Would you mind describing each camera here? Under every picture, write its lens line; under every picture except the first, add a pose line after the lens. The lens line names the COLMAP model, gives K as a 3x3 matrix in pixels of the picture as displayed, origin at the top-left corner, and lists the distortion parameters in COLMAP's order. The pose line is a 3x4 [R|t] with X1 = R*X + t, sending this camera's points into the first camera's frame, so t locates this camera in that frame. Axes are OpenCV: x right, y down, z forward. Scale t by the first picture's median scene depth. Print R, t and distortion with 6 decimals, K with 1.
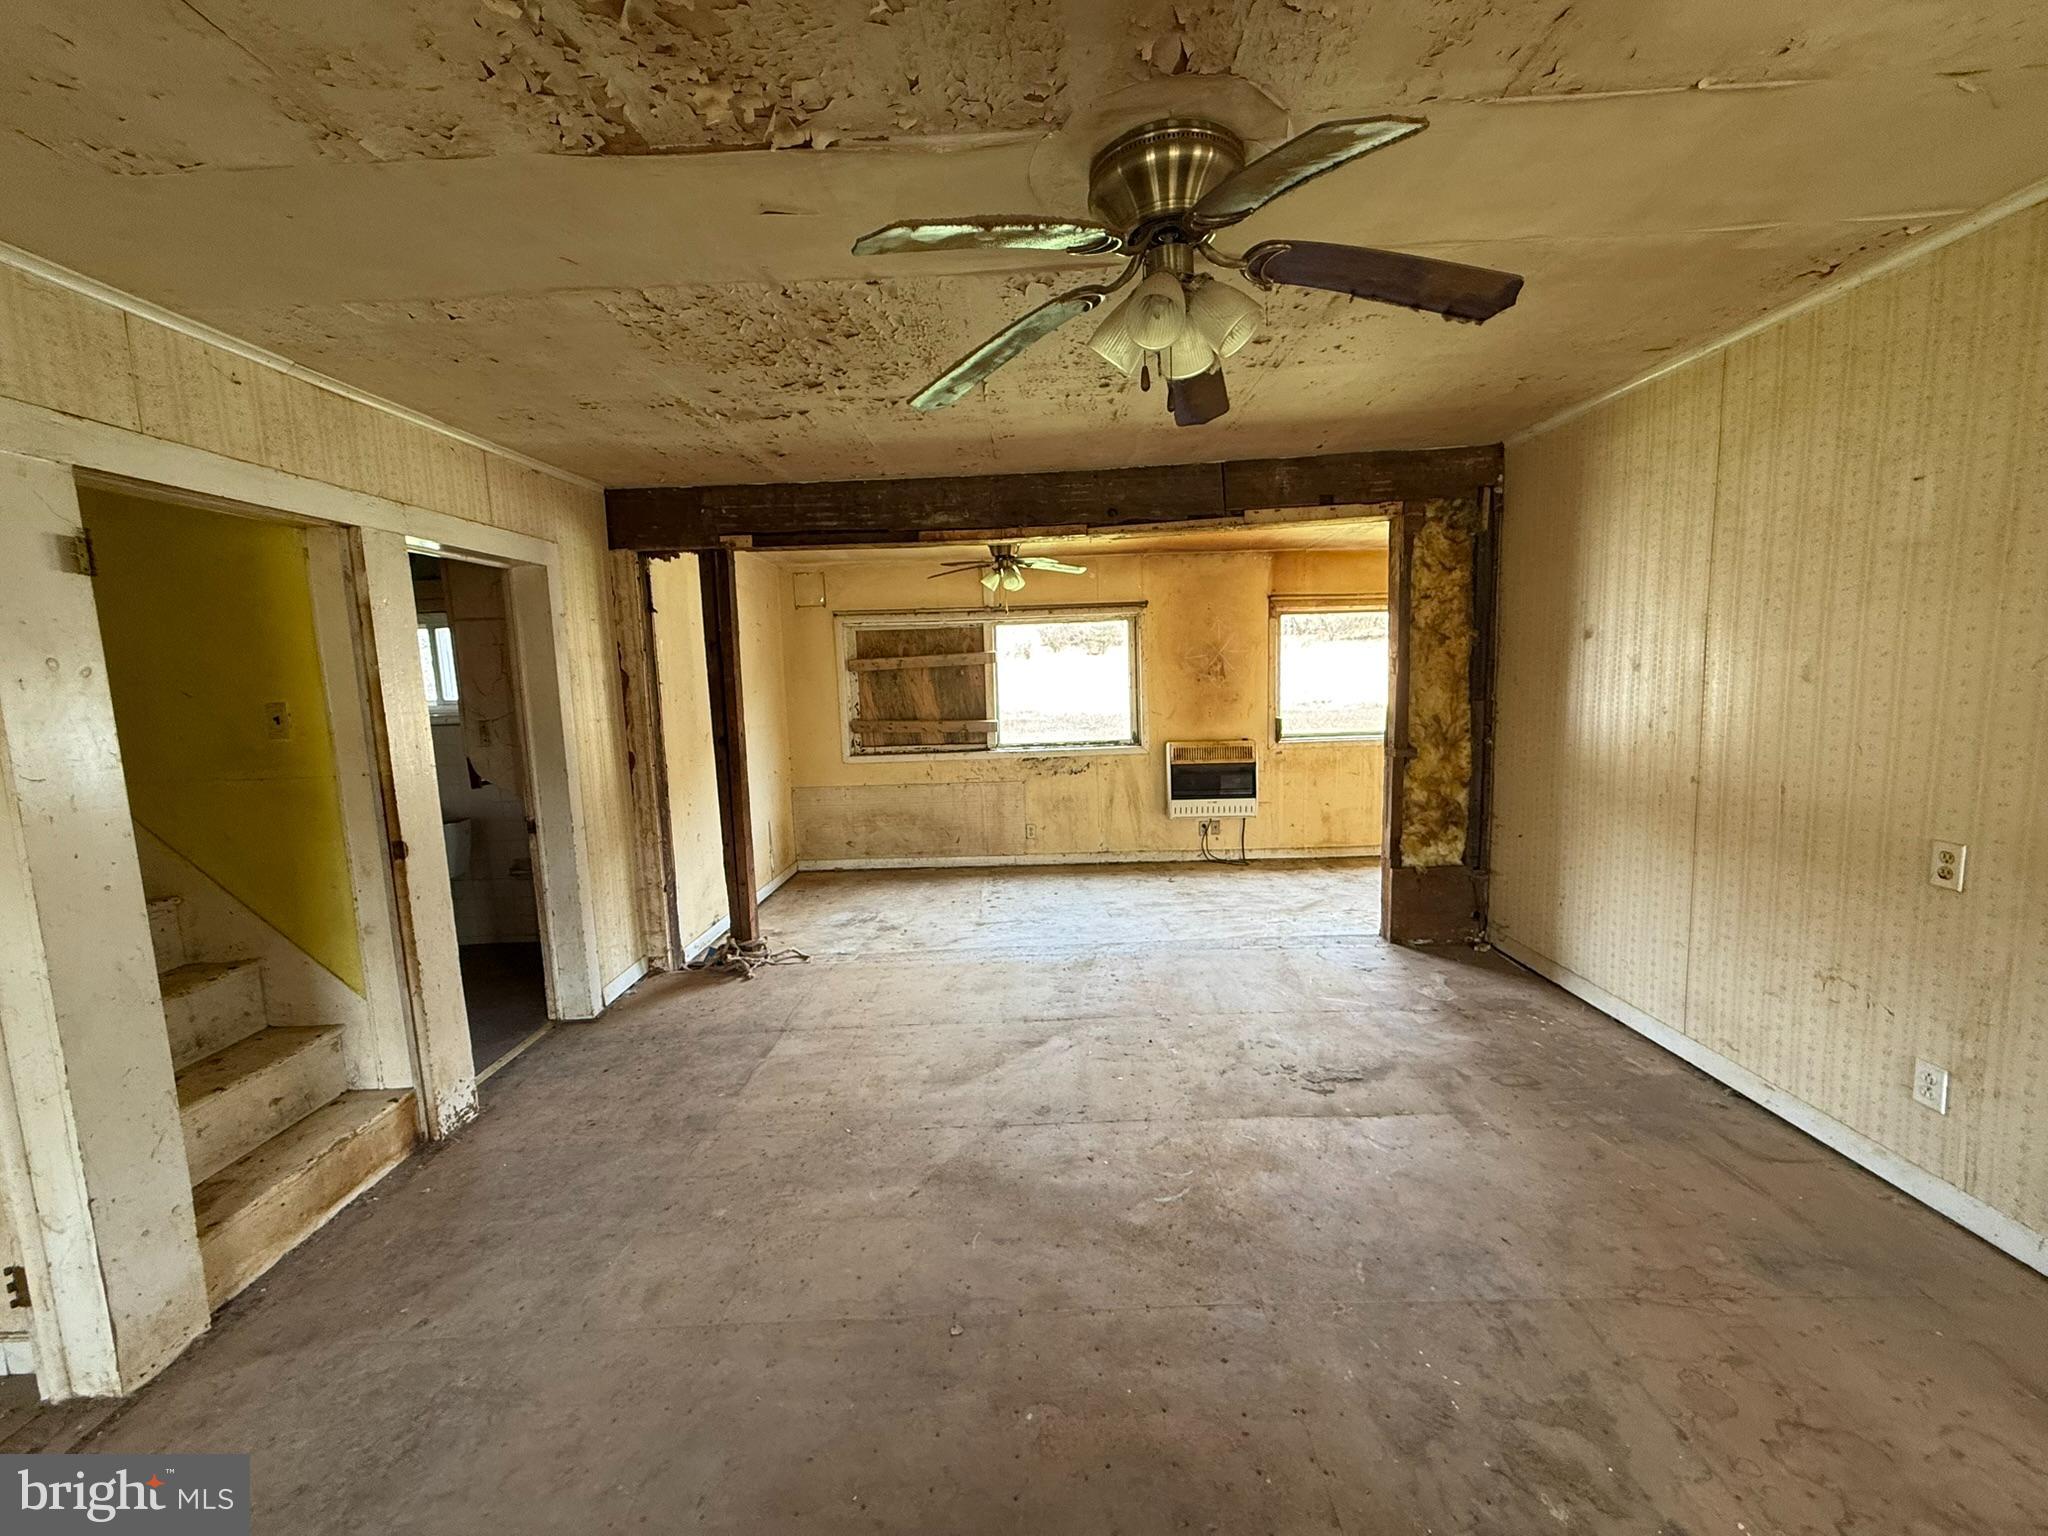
lens RADIAL K [[815.0, 0, 1019.1], [0, 815.0, 764.6], [0, 0, 1]] dist [-0.000694, 0.000097]
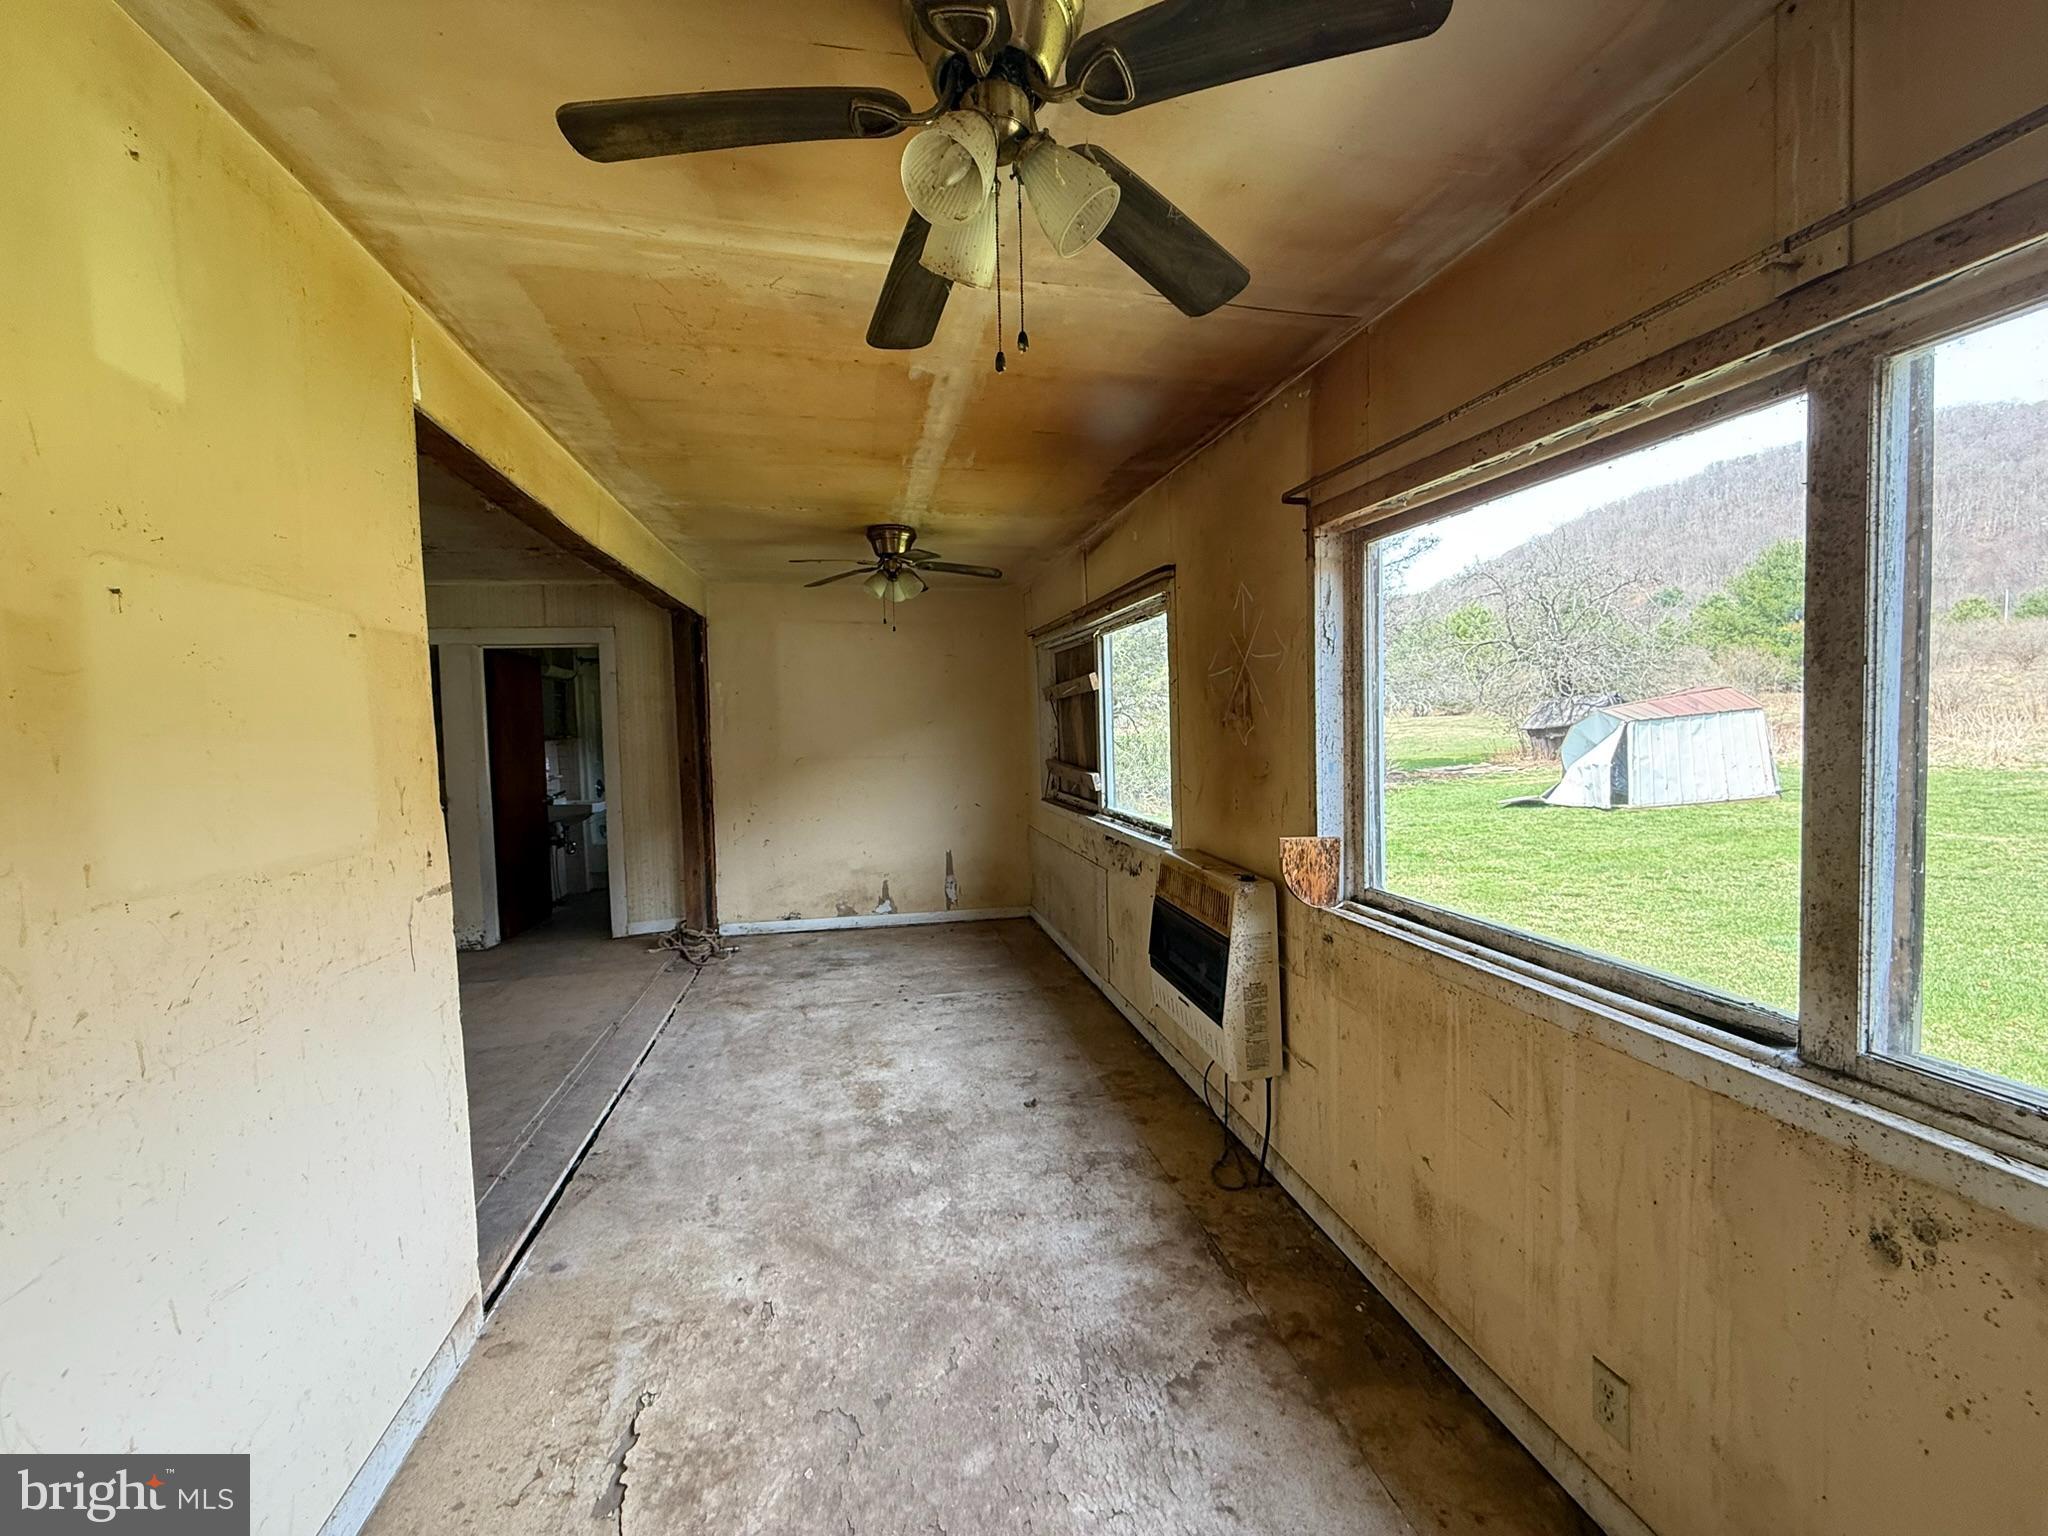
lens RADIAL K [[815.0, 0, 1019.1], [0, 815.0, 764.6], [0, 0, 1]] dist [-0.000694, 0.000097]
pose [[0.217221, 0.080740, -0.972778, 0.627183], [-0.091839, 0.993843, 0.061981, -0.098859], [0.971793, 0.075876, 0.223298, 0.790736]]
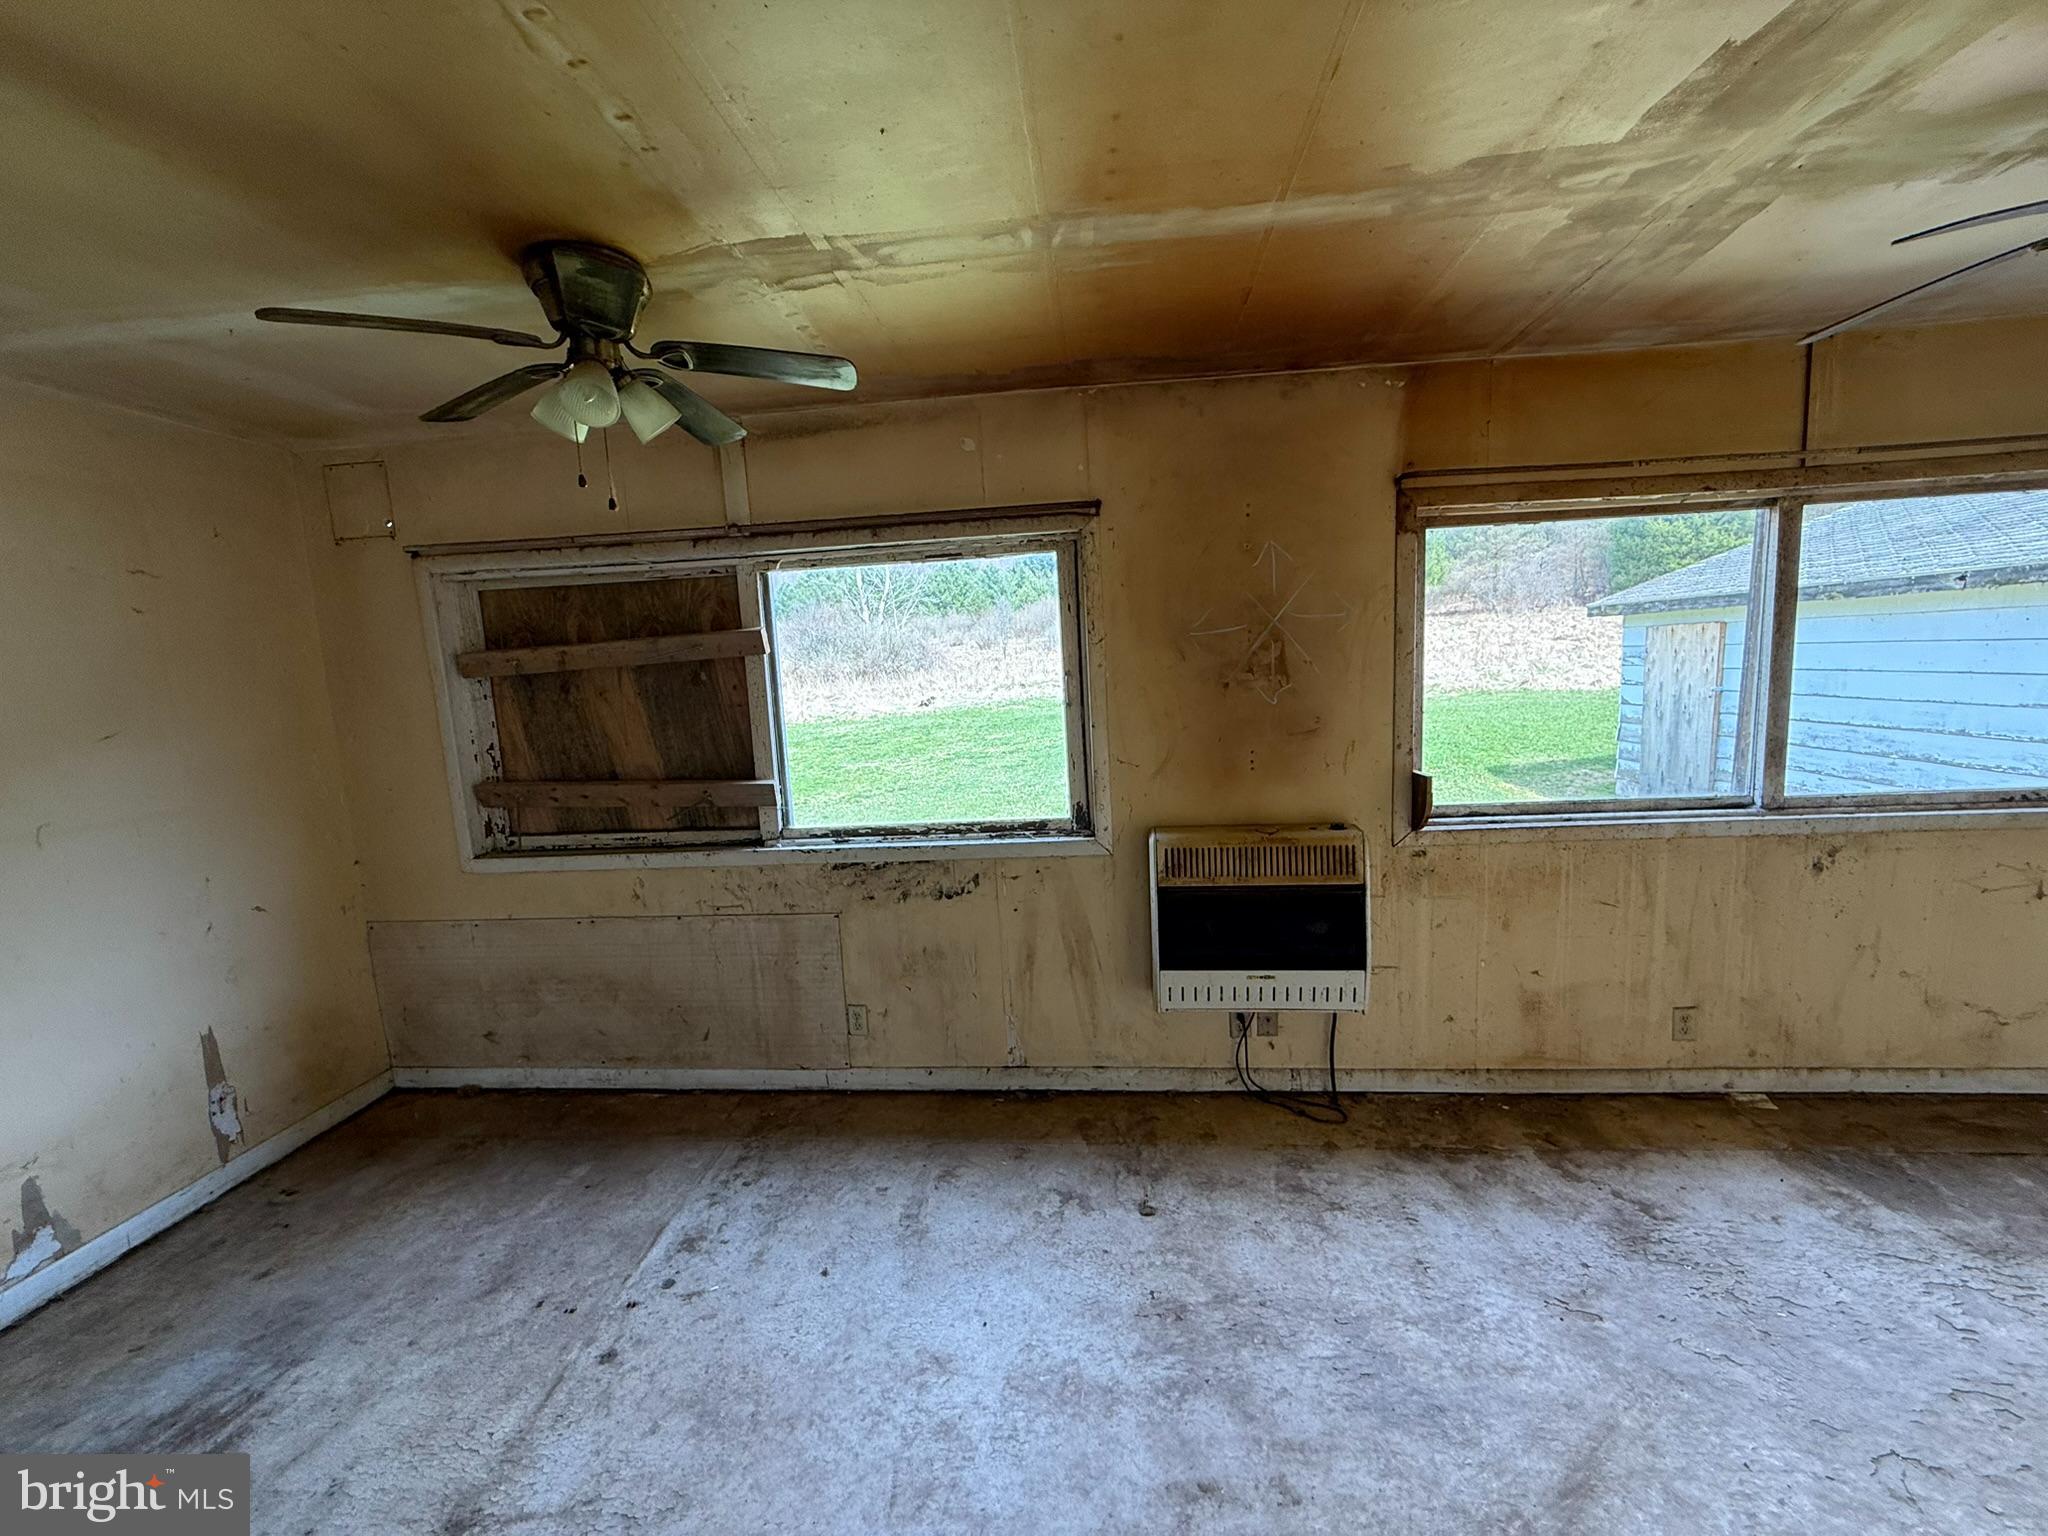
lens RADIAL K [[815.0, 0, 1019.1], [0, 815.0, 764.6], [0, 0, 1]] dist [-0.000694, 0.000097]
pose [[0.996762, -0.007284, -0.080072, 0.146190], [0.008746, 0.999801, 0.017928, -0.070804], [0.079926, -0.018570, 0.996628, 0.563667]]
